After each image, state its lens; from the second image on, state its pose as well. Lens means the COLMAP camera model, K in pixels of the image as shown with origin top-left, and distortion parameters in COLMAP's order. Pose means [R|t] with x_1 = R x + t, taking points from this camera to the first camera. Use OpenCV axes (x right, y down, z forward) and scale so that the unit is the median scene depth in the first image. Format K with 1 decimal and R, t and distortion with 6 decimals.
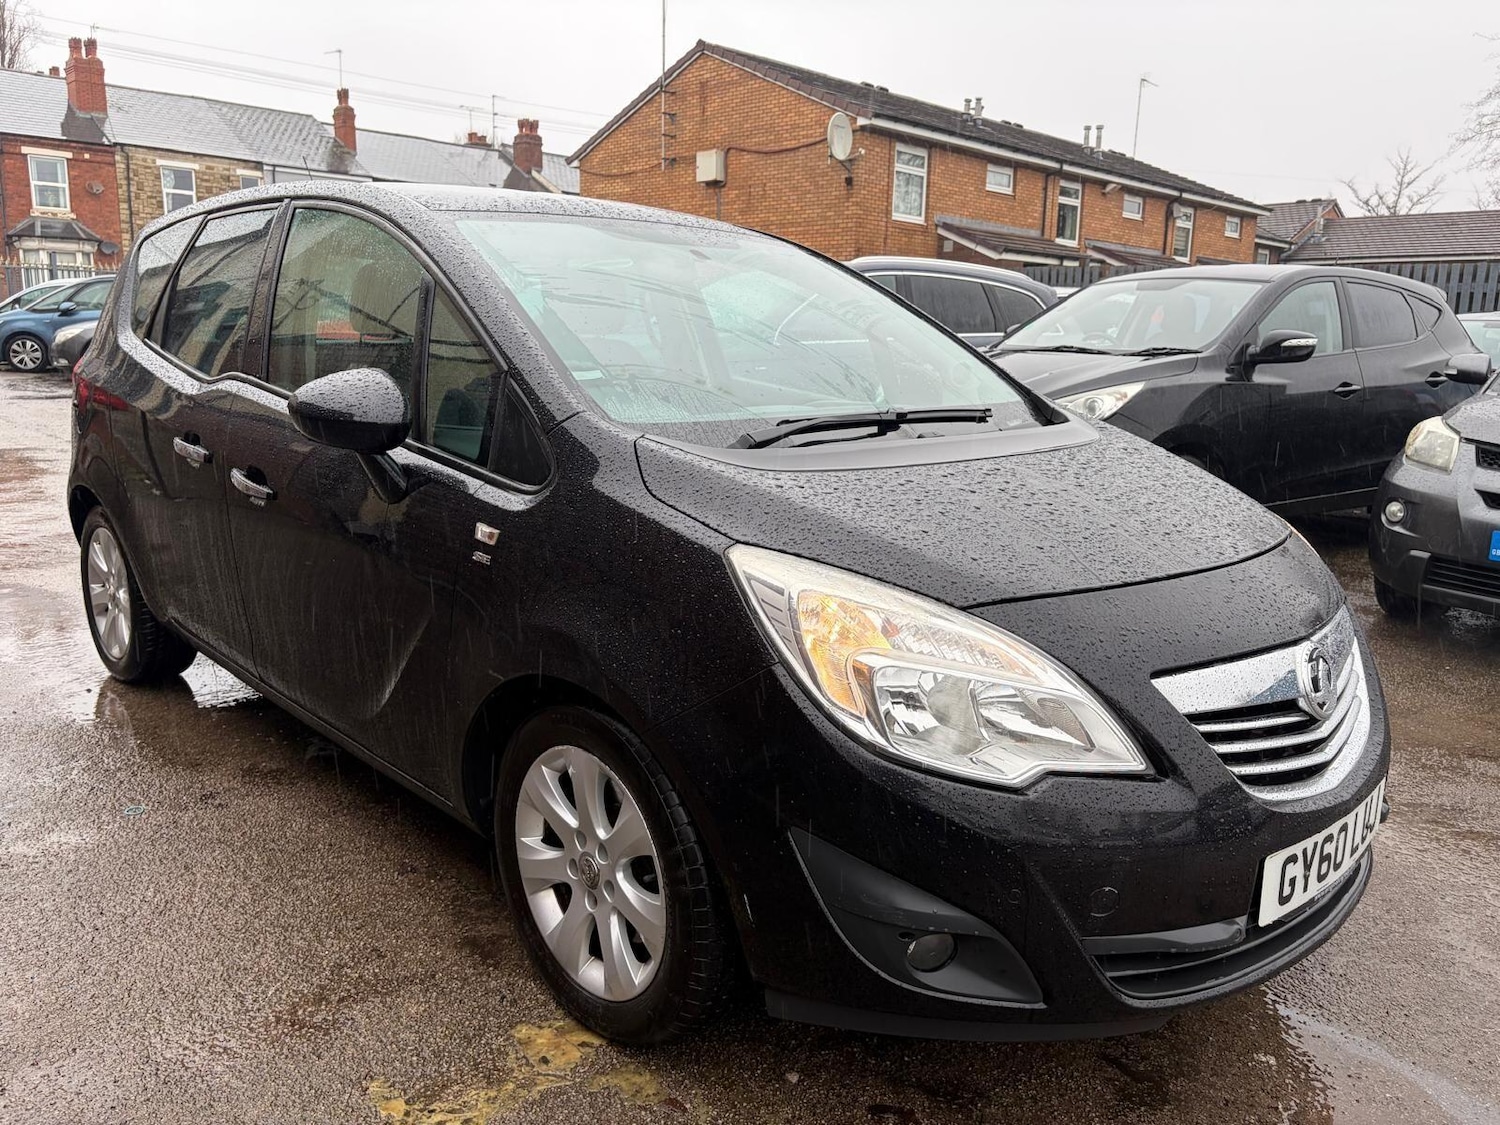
lens RADIAL K [[1130.7, 0, 747.5], [0, 1130.7, 571.7], [0, 0, 1]] dist [0.069304, -0.084434]
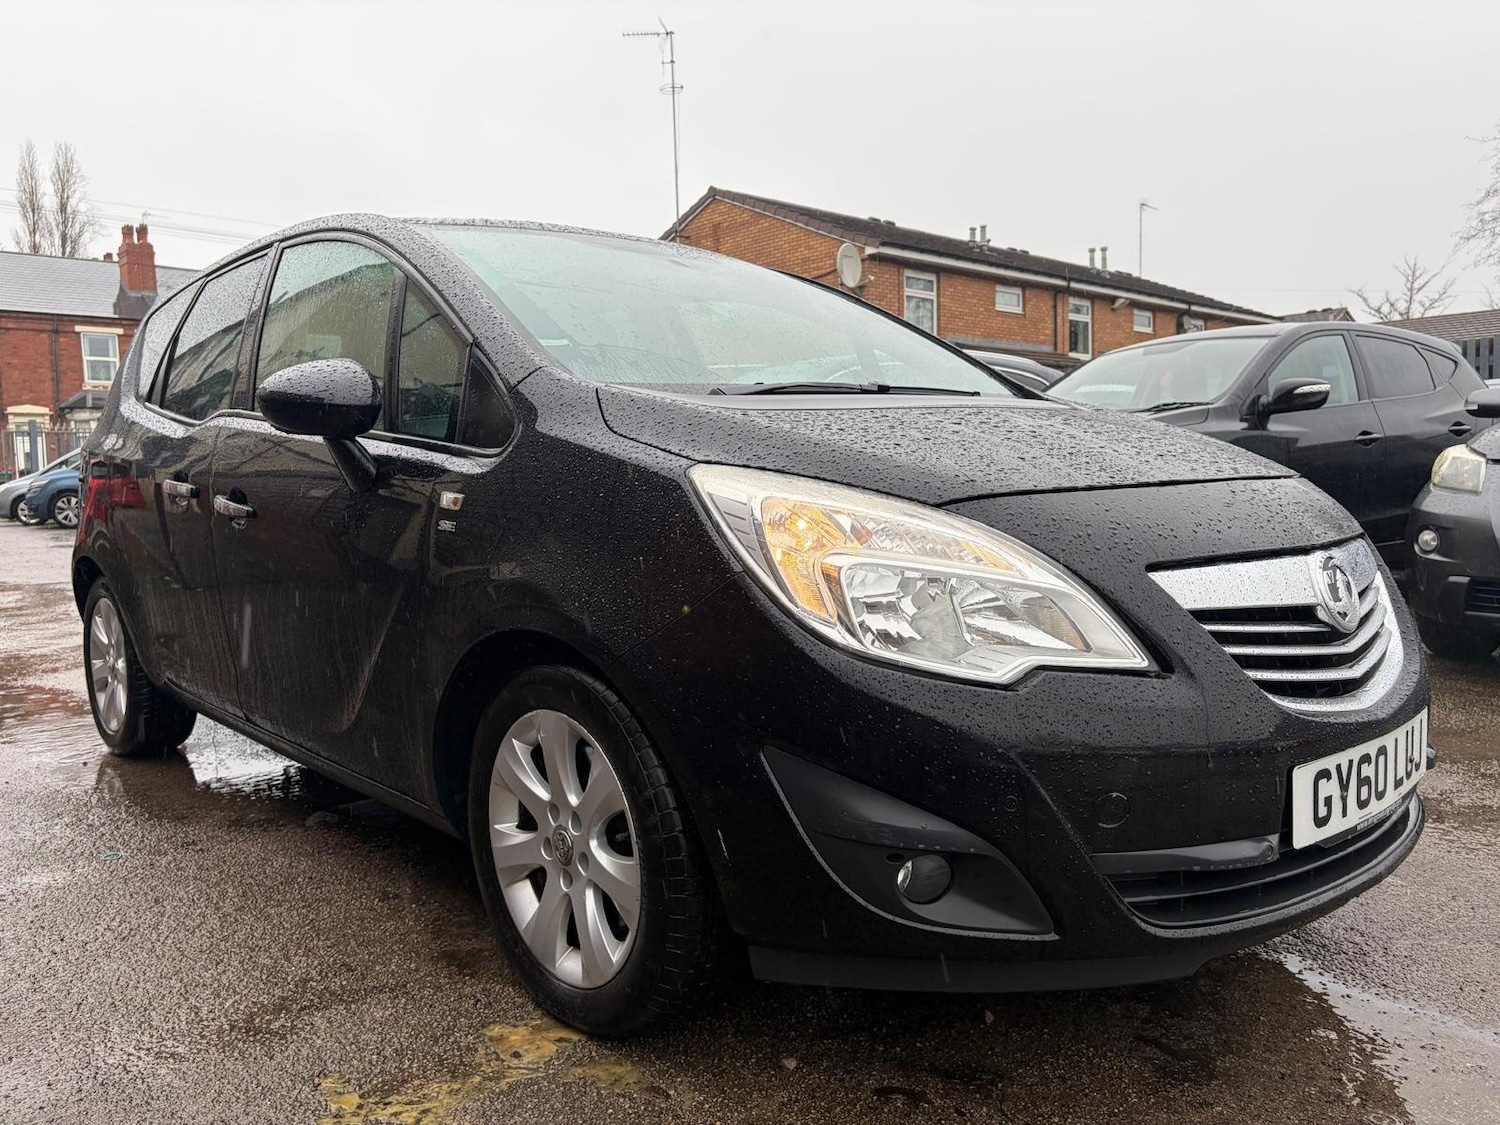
lens RADIAL K [[1134.1, 0, 739.9], [0, 1134.1, 567.0], [0, 0, 1]] dist [0.065421, -0.083351]
pose [[0.998342, -0.047087, -0.033111, 0.038543], [0.042728, 0.991624, -0.121883, 0.130917], [0.038573, 0.120266, 0.991992, 0.047284]]
